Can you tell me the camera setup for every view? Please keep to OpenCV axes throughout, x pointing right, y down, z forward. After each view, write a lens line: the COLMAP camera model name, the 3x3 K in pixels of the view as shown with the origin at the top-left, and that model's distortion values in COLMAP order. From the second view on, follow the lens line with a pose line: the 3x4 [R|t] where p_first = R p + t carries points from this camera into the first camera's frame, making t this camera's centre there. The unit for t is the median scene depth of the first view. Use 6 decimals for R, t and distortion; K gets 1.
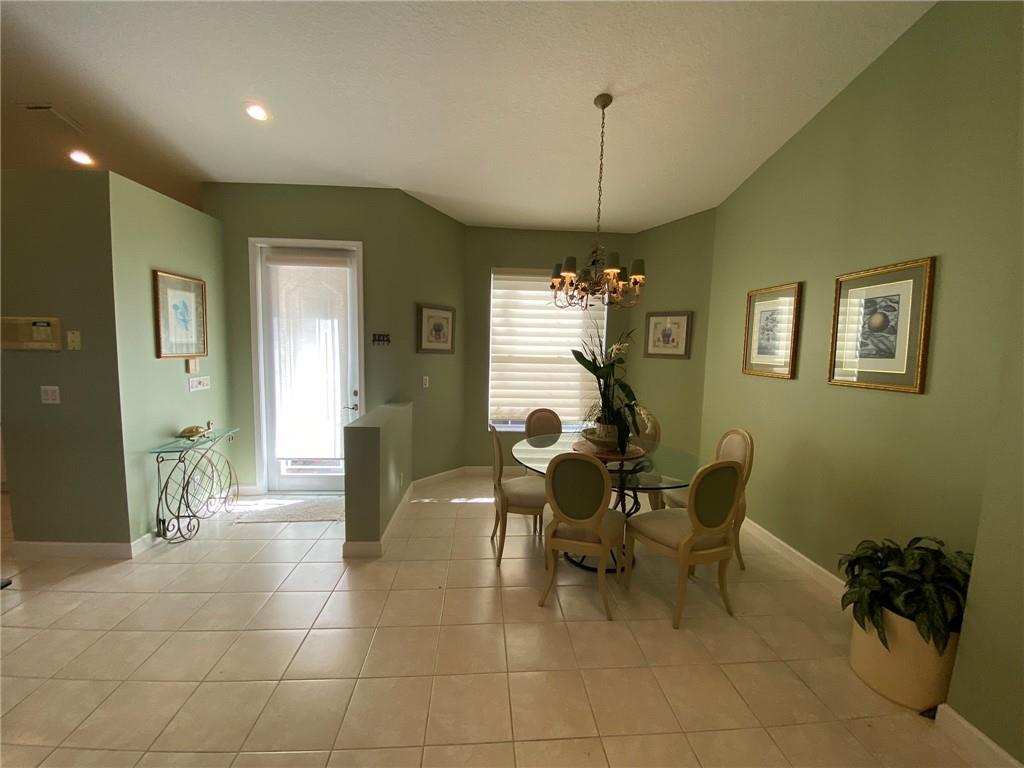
lens RADIAL K [[415.4, 0, 512.0], [0, 415.4, 384.0], [0, 0, 1]] dist [0.010300, -0.016109]
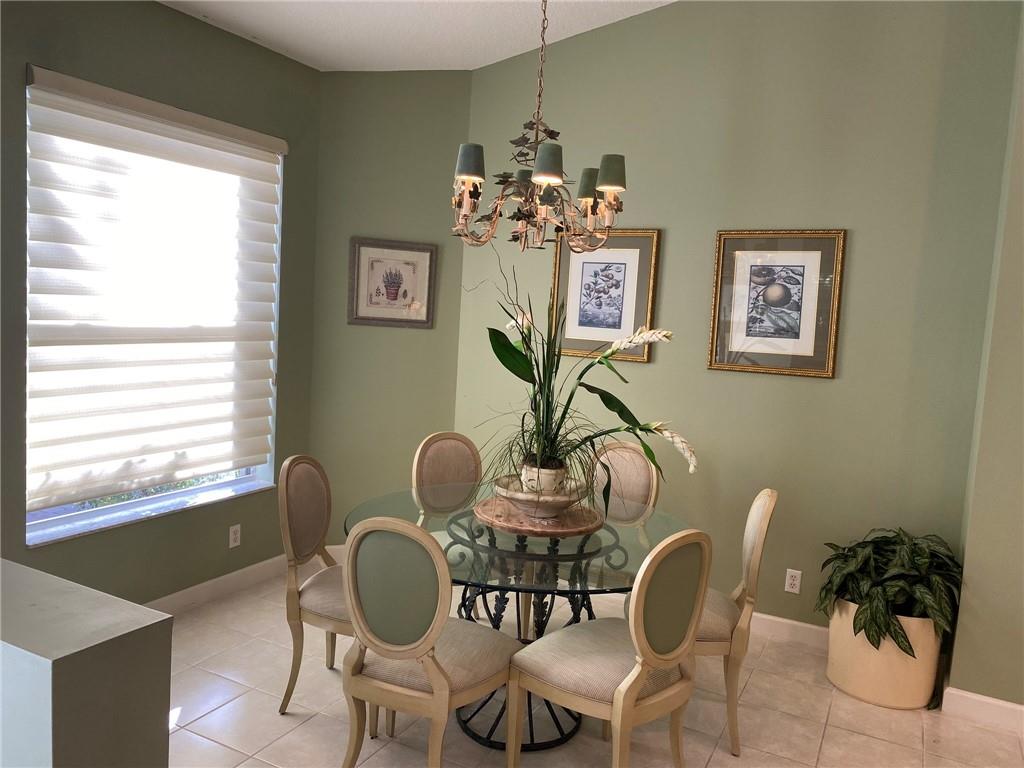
lens RADIAL K [[782.0, 0, 512.0], [0, 782.0, 384.0], [0, 0, 1]] dist [0.117100, -0.176247]
pose [[0.532929, -0.075597, 0.842776, -0.715340], [0.033189, 0.997102, 0.068452, -0.088179], [-0.845509, -0.008509, 0.533893, 0.539027]]
